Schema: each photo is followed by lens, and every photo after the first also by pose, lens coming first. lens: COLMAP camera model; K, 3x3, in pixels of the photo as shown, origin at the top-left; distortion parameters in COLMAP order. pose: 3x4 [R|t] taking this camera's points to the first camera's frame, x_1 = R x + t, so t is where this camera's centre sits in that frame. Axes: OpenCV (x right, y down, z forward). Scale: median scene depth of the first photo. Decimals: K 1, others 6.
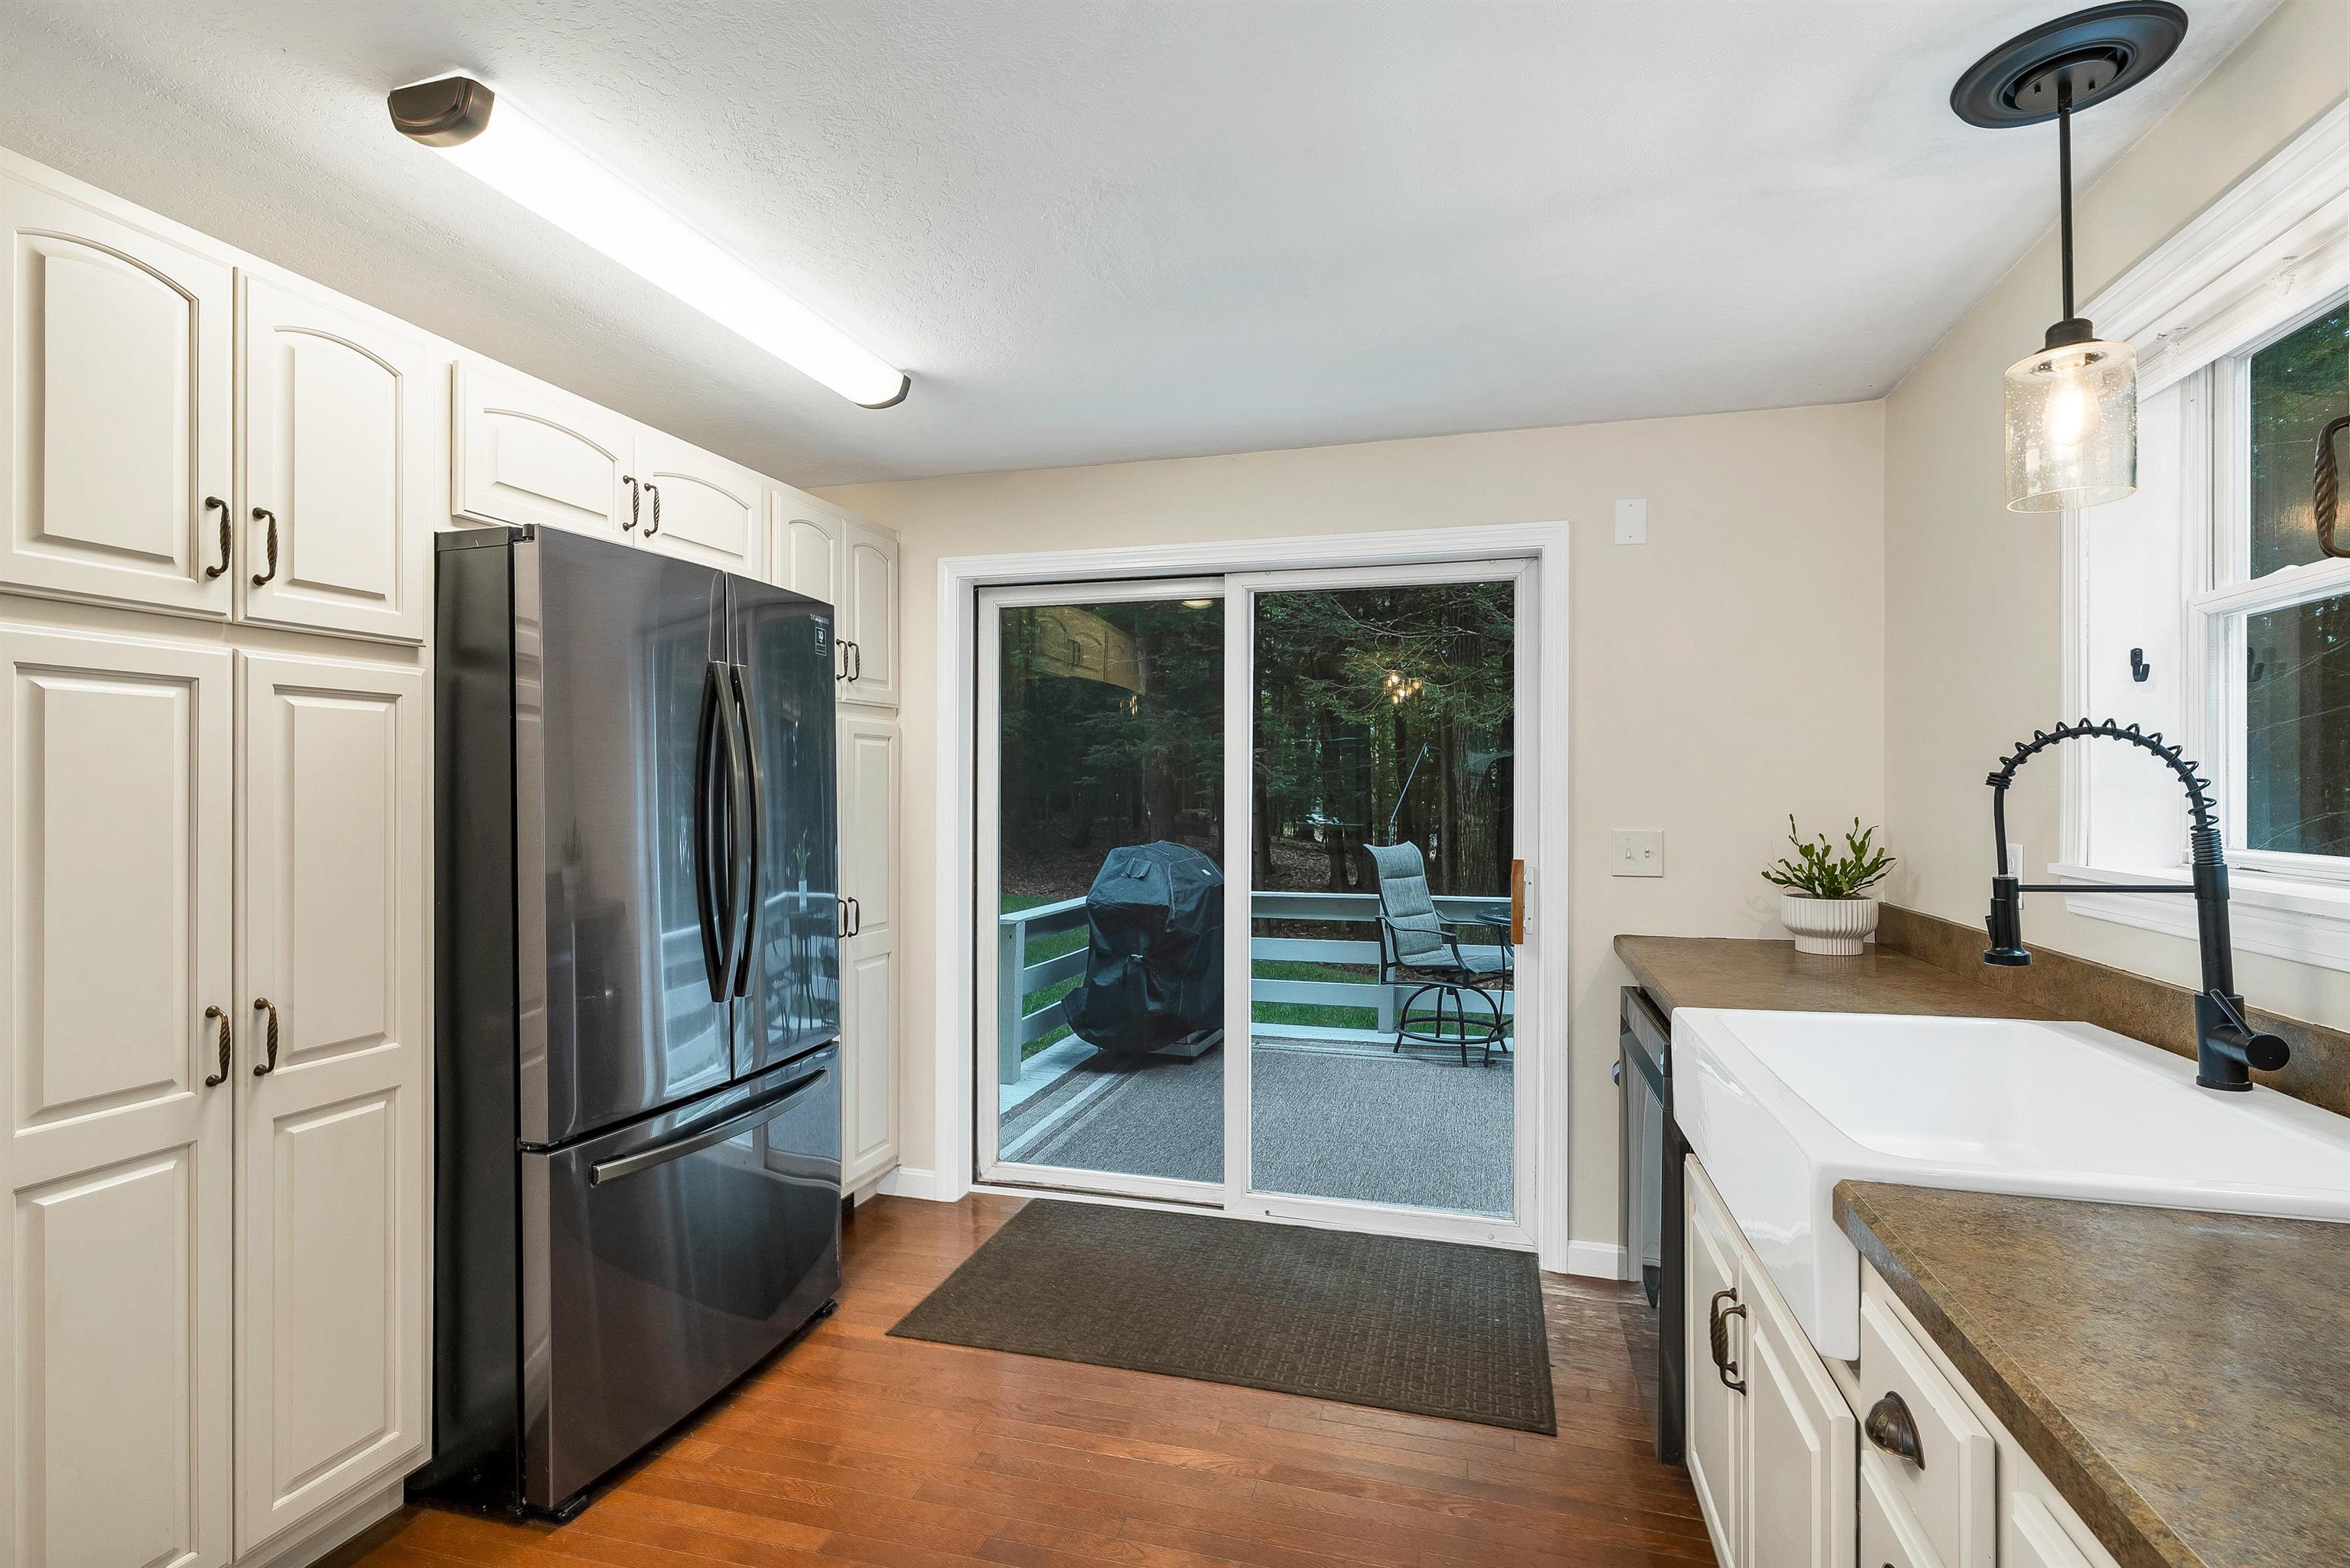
lens RADIAL K [[1111.8, 0, 1173.6], [0, 1111.8, 792.6], [0, 0, 1]] dist [-0.003149, -0.000502]
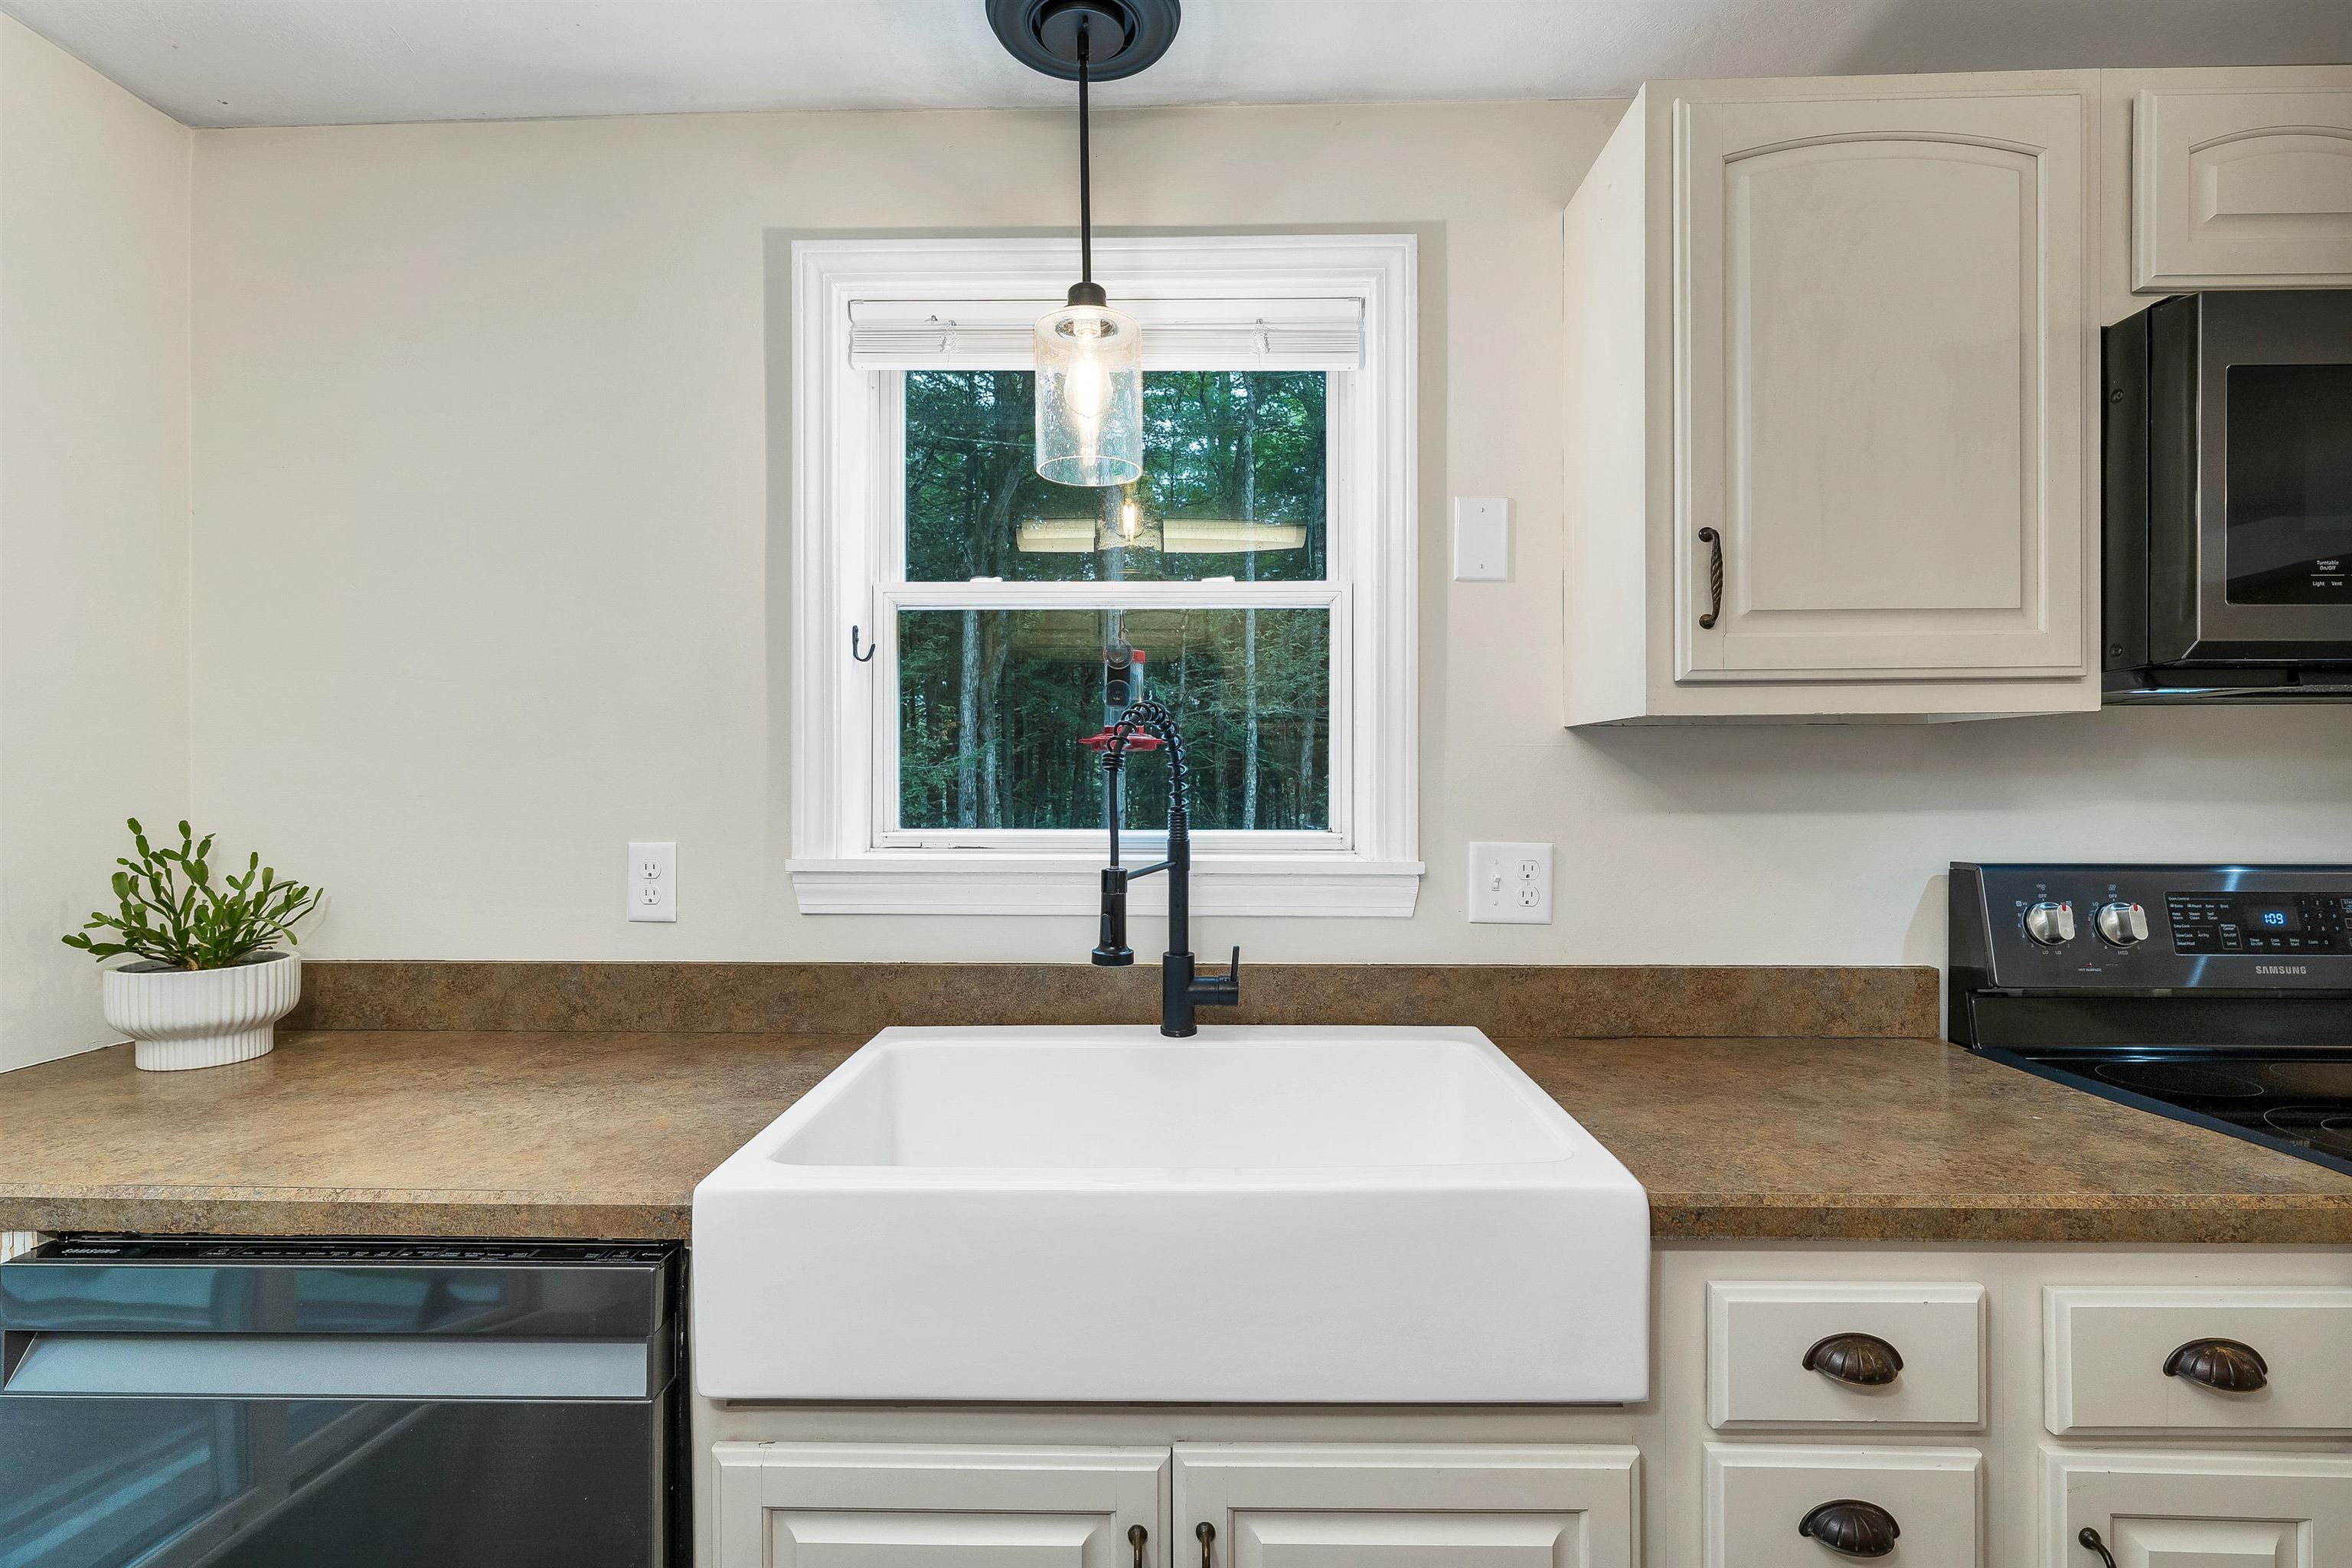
lens RADIAL K [[1104.0, 0, 1166.7], [0, 1104.0, 780.5], [0, 0, 1]] dist [0.002089, -0.000919]
pose [[-0.244638, -0.000532, 0.969614, -0.072035], [0.000819, 0.999999, 0.000755, 0.001398], [-0.969614, 0.000979, -0.244638, 0.619128]]
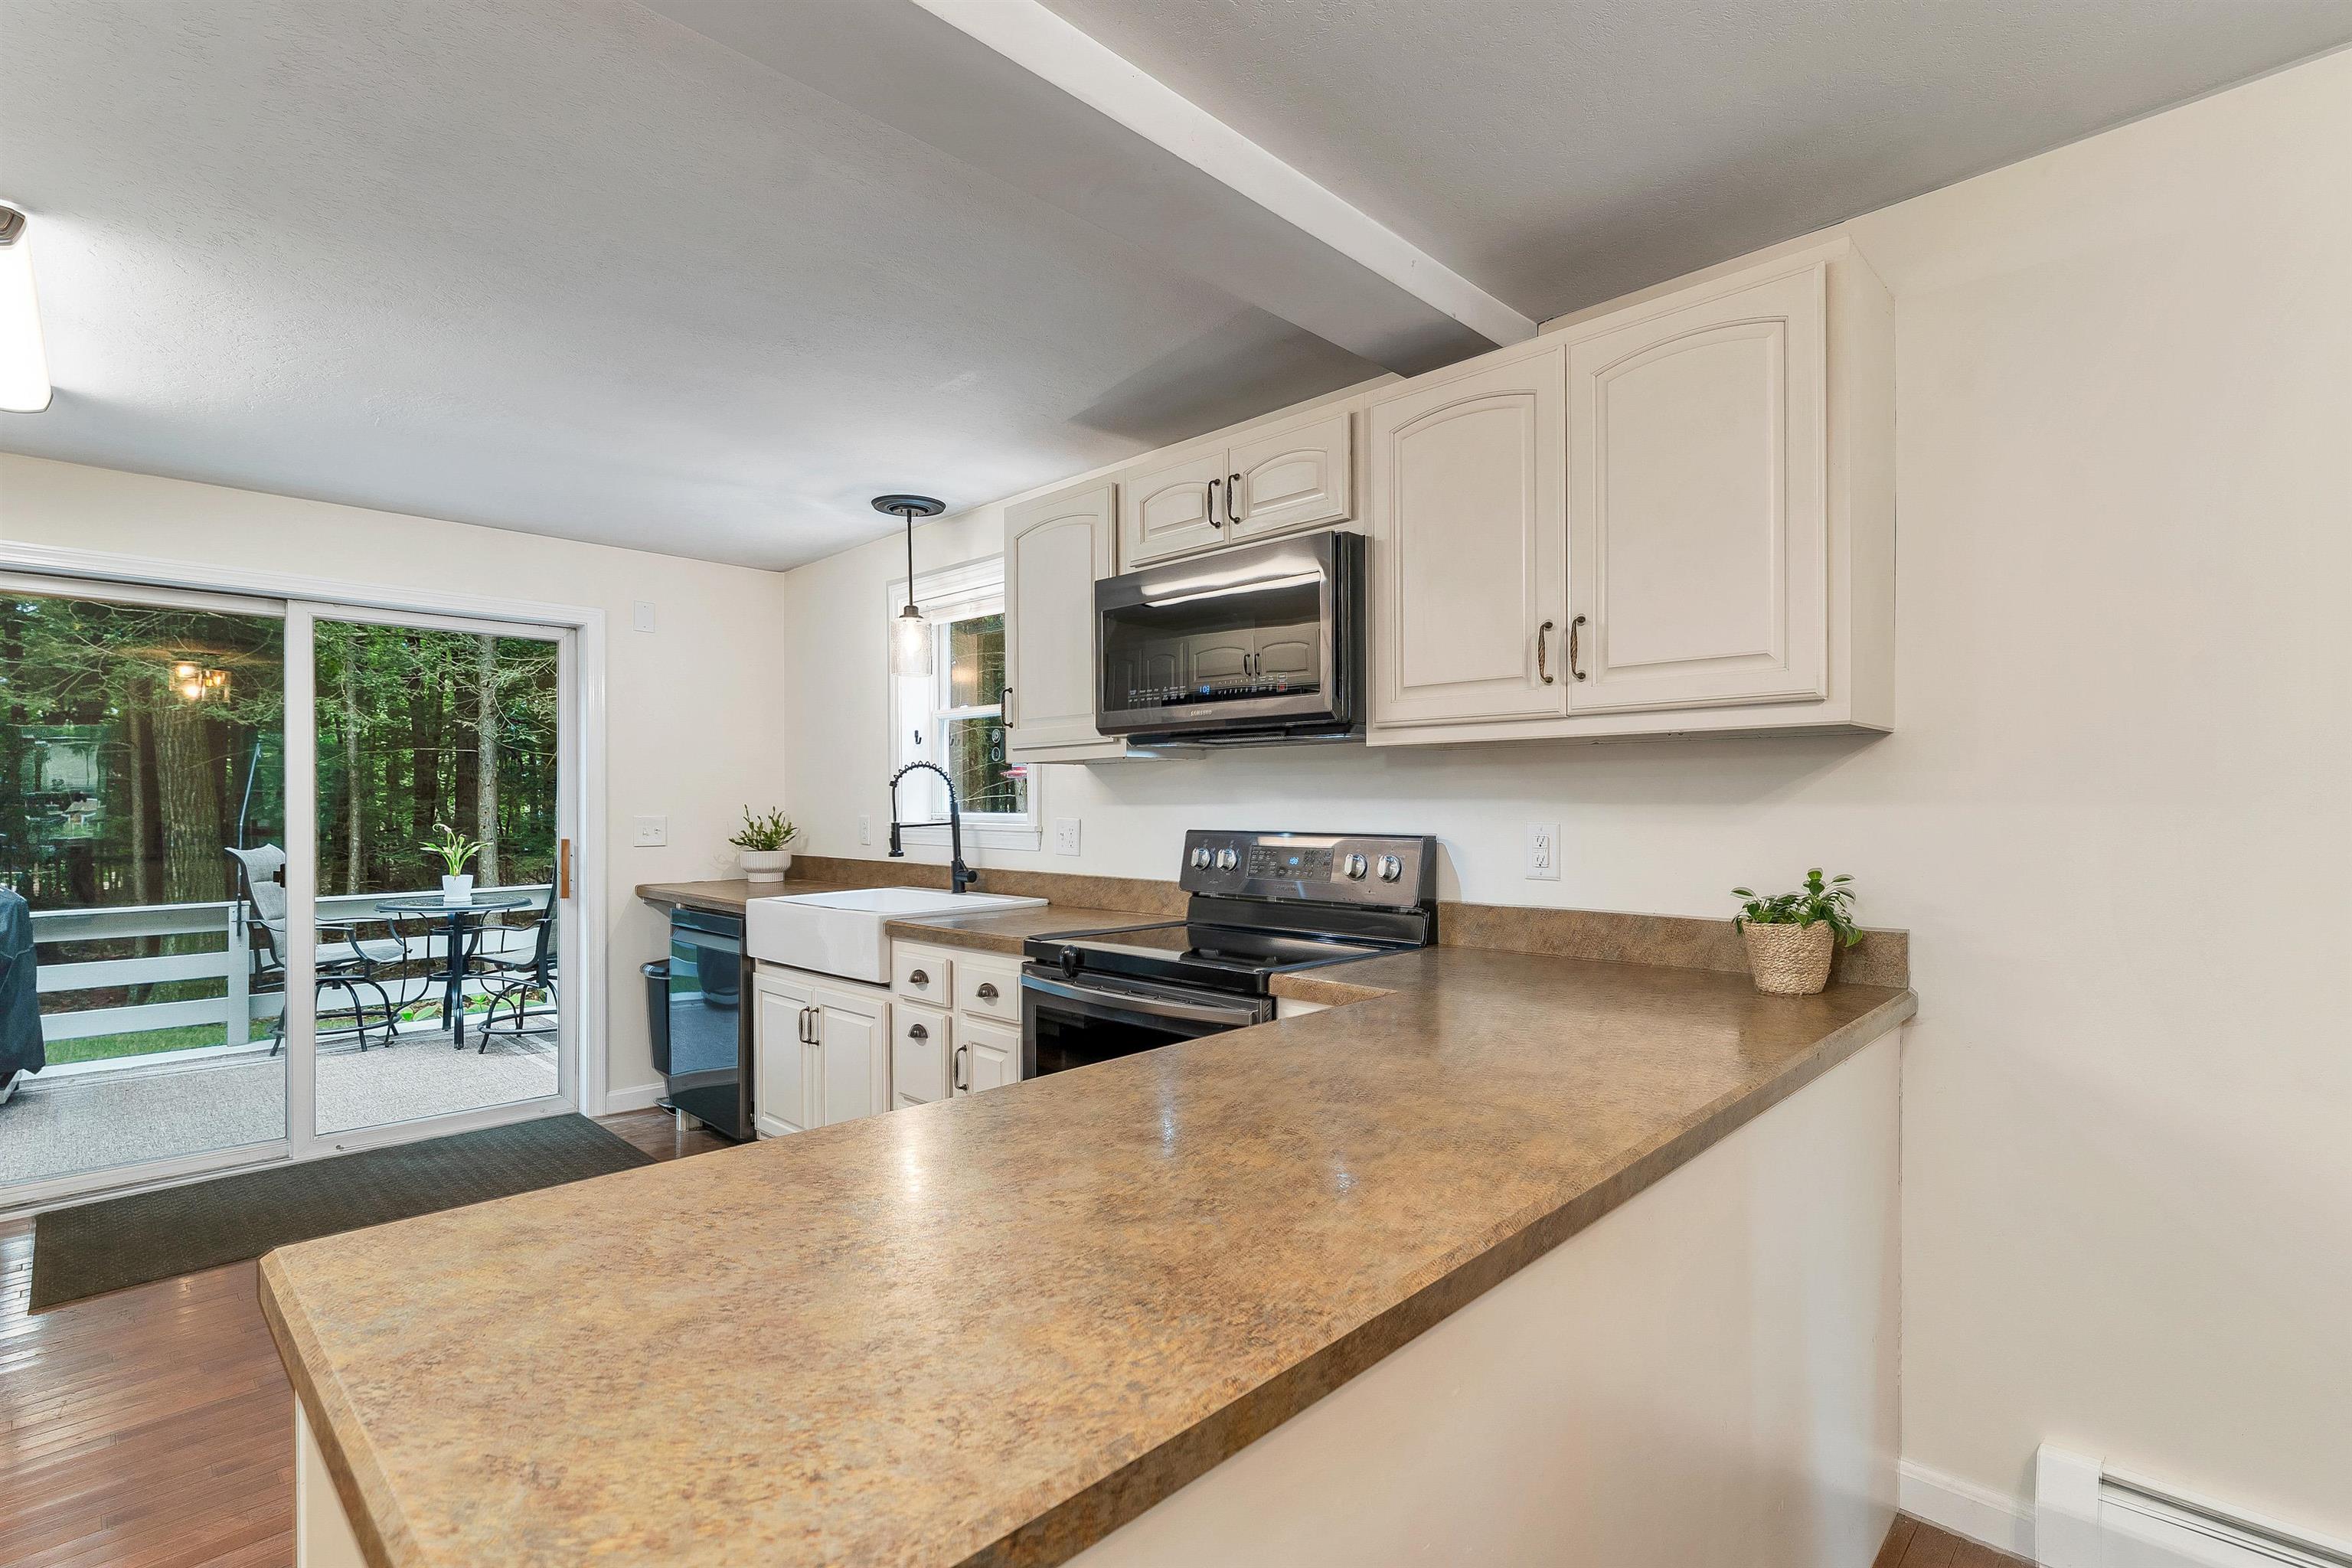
lens RADIAL K [[1083.2, 0, 1175.1], [0, 1083.2, 804.8], [0, 0, 1]] dist [-0.000751, -0.000030]
pose [[0.482486, -0.005320, 0.875888, -0.577555], [0.002701, 0.999986, 0.004586, 0.013820], [-0.875900, 0.000153, 0.482493, -0.390648]]
